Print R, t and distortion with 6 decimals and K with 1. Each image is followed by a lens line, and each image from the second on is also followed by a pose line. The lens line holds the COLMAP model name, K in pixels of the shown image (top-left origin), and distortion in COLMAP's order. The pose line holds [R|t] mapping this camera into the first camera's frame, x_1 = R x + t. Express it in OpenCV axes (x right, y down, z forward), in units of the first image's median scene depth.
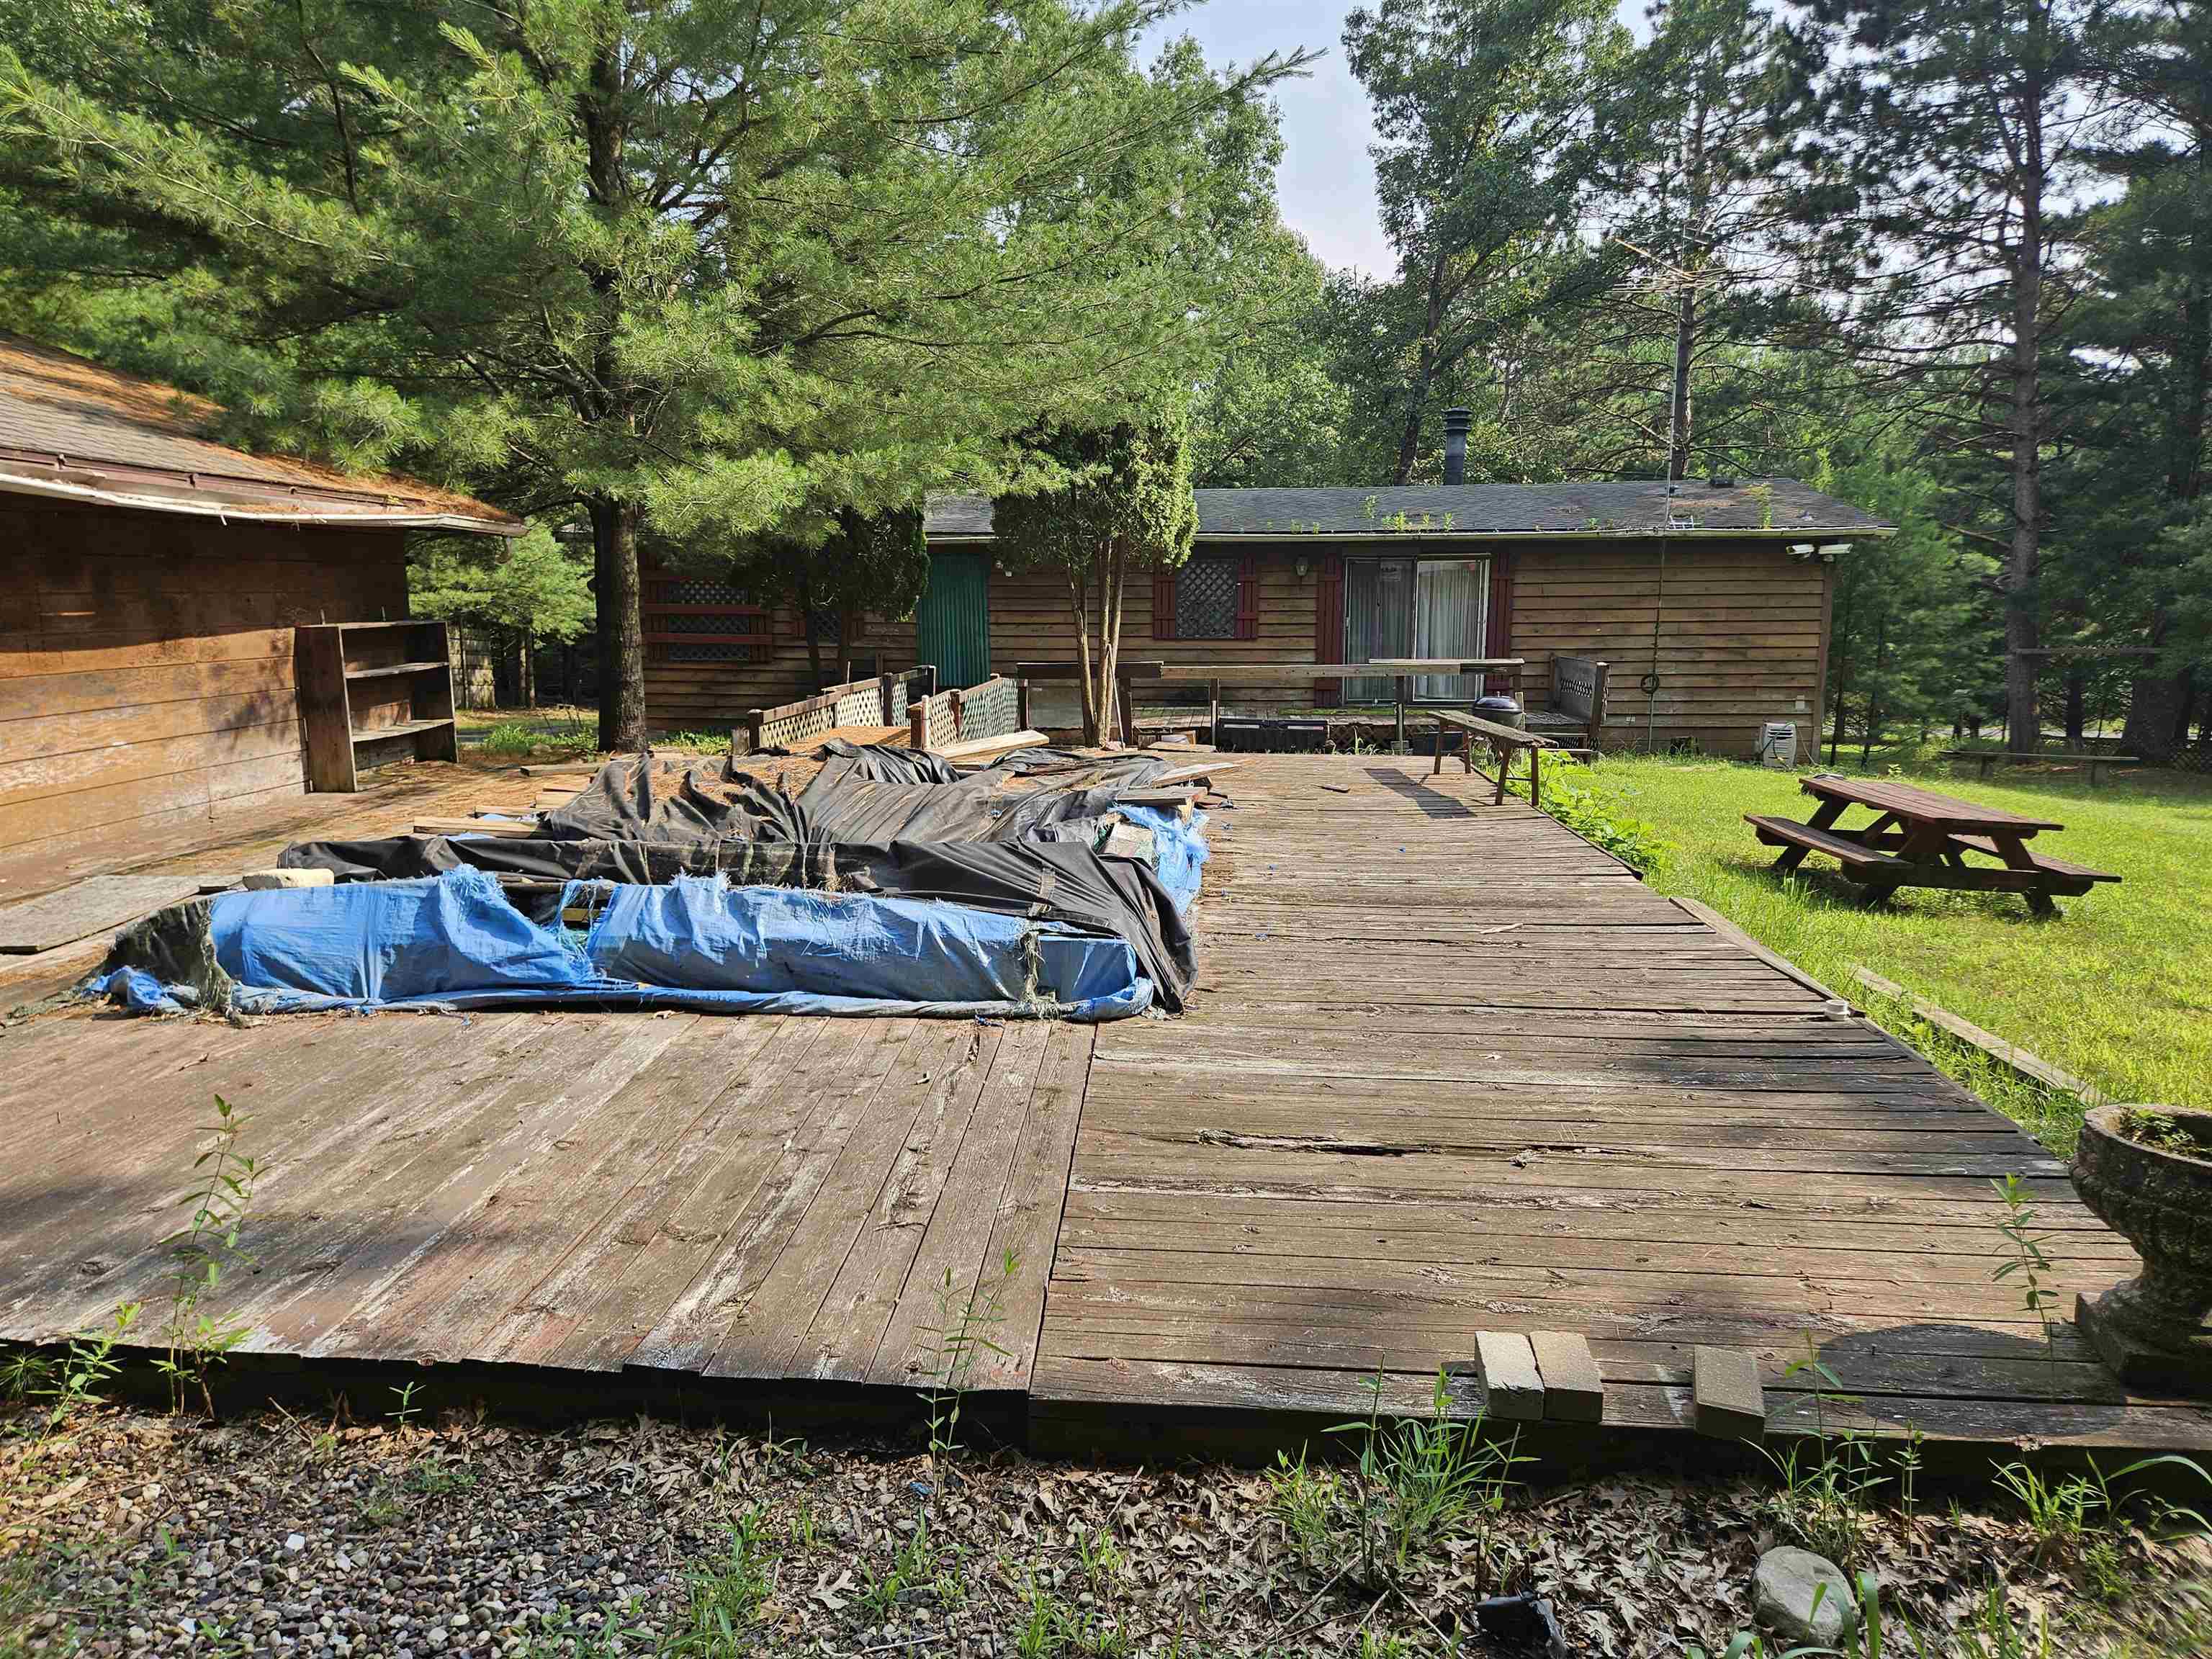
lens RADIAL K [[1489.9, 0, 1101.7], [0, 1489.9, 828.3], [0, 0, 1]] dist [0.004240, 0.000940]
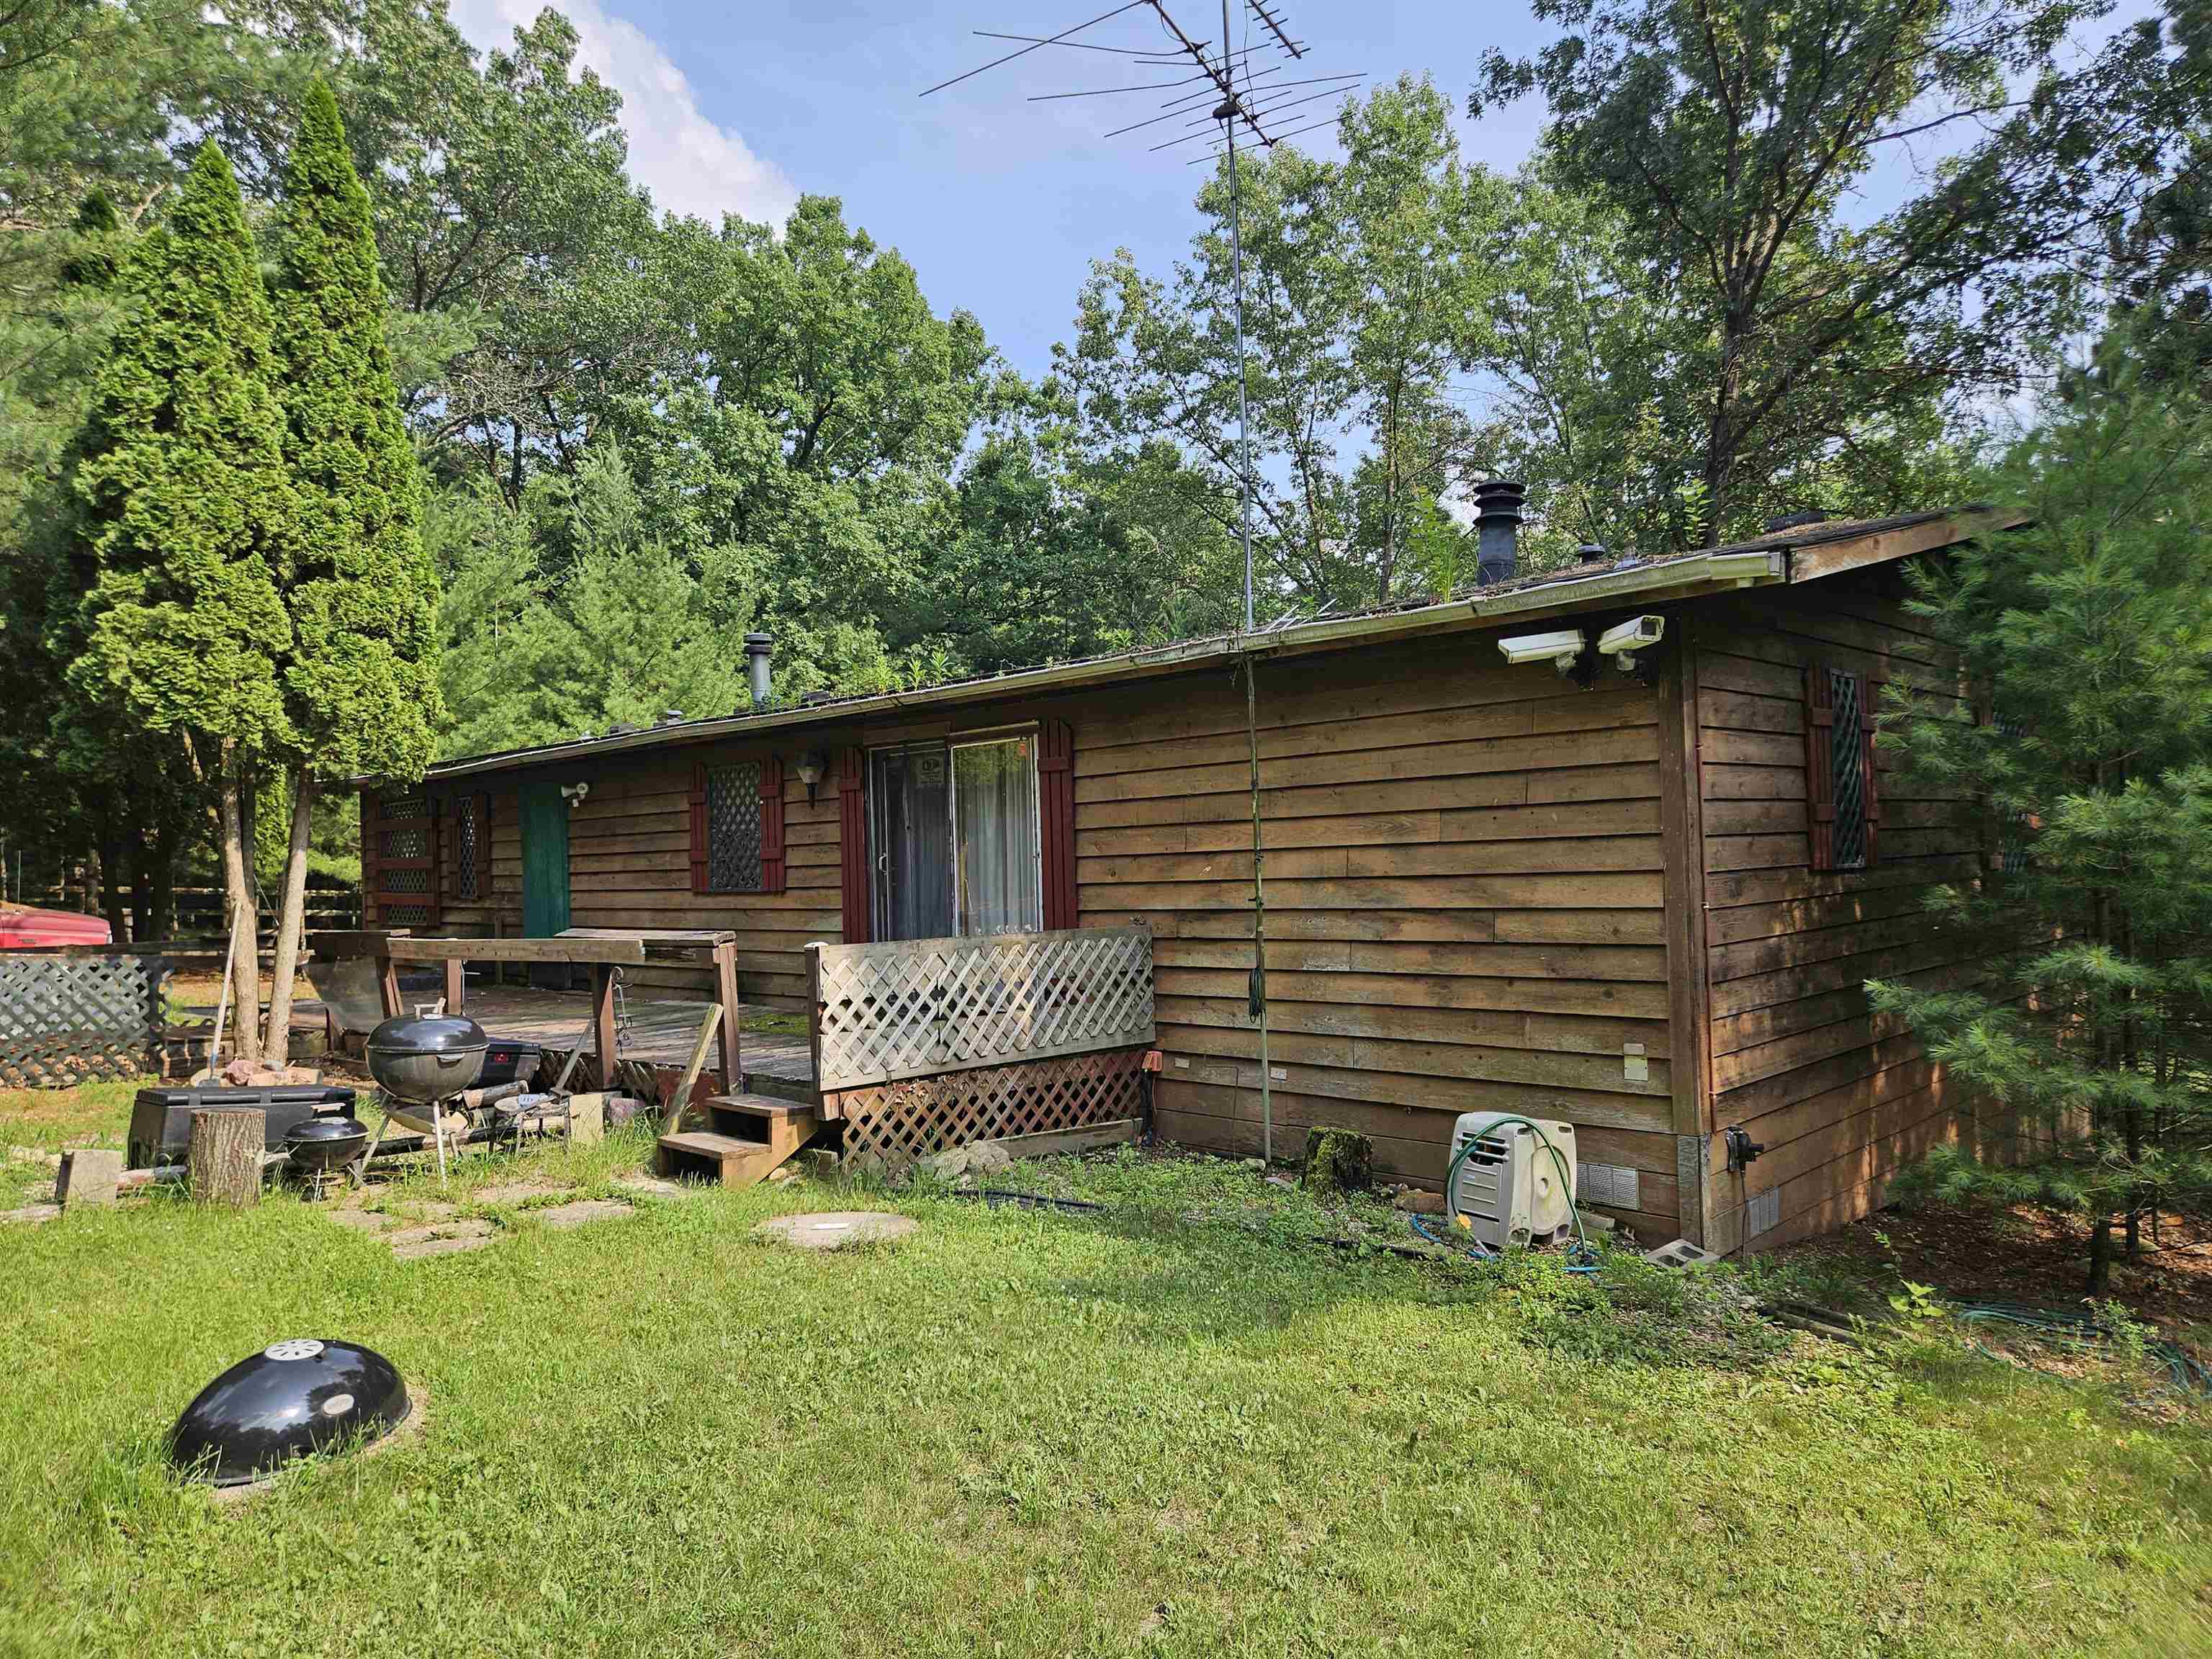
lens RADIAL K [[1489.9, 0, 1105.4], [0, 1489.9, 830.4], [0, 0, 1]] dist [0.004240, 0.000940]
pose [[0.744946, -0.031944, -0.666360, 0.616173], [-0.079943, 0.987381, -0.136705, -0.080518], [0.662318, 0.155109, 0.732991, 0.646310]]
